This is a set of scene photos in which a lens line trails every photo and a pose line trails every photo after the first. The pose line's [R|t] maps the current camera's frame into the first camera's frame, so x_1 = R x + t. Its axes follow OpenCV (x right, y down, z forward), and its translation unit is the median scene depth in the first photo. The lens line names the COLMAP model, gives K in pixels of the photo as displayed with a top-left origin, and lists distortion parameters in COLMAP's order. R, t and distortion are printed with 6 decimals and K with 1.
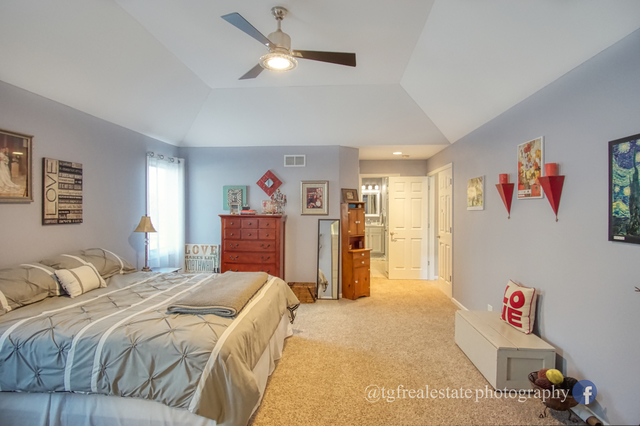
lens RADIAL K [[344.6, 0, 321.5], [0, 344.6, 210.4], [0, 0, 1]] dist [-0.025971, 0.003314]
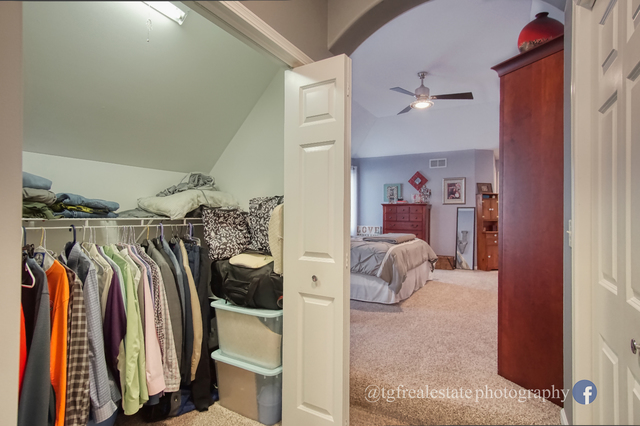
lens RADIAL K [[329.8, 0, 319.1], [0, 329.8, 206.6], [0, 0, 1]] dist [0.000198, -0.000067]
pose [[0.900798, -0.001312, -0.434236, 0.064419], [-0.010415, 0.999642, -0.024627, 0.061249], [0.434113, 0.026706, 0.900462, -0.349235]]
